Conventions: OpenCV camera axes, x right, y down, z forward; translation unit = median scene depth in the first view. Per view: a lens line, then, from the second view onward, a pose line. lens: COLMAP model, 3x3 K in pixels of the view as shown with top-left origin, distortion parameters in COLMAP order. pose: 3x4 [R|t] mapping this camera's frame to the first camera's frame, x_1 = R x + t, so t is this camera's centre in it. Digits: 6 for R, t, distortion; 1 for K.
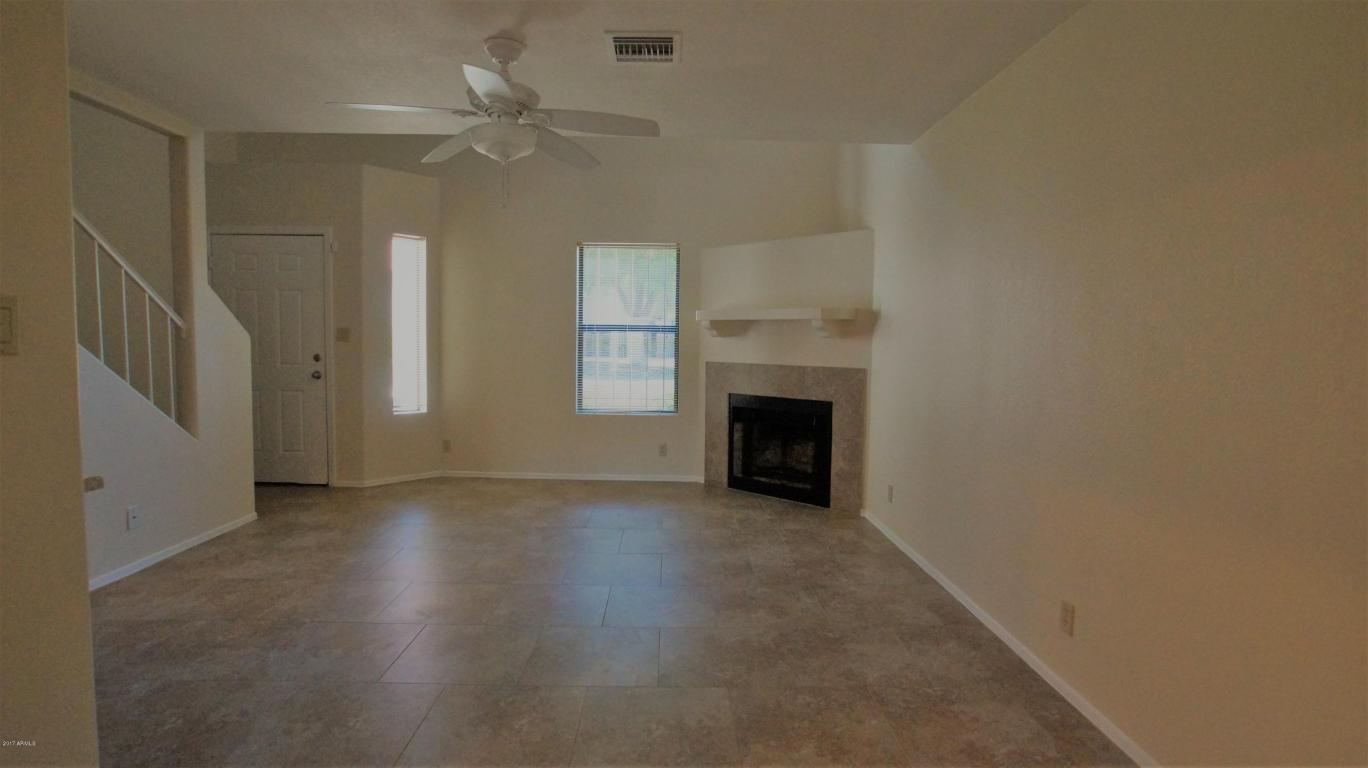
lens RADIAL K [[667.0, 0, 684.9], [0, 667.0, 384.2], [0, 0, 1]] dist [-0.053558, 0.026541]
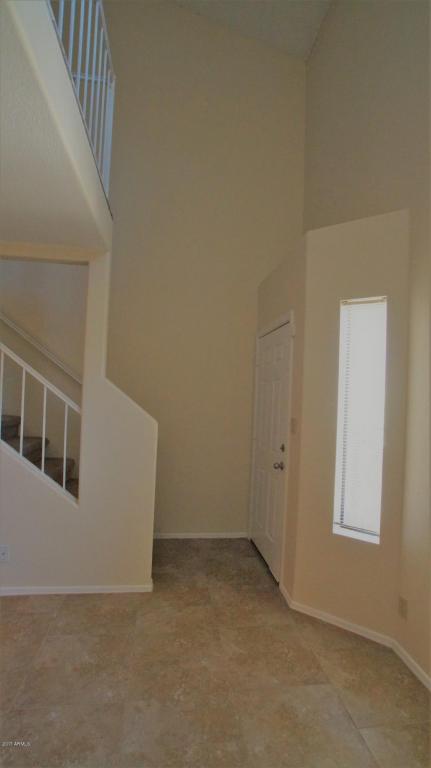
lens RADIAL K [[374.4, 0, 215.6], [0, 374.4, 387.8], [0, 0, 1]] dist [-0.053558, 0.026541]
pose [[0.125678, -0.026988, -0.991704, -0.029753], [-0.103229, 0.993848, -0.040128, -0.115084], [0.986686, 0.107416, 0.122119, 0.996907]]
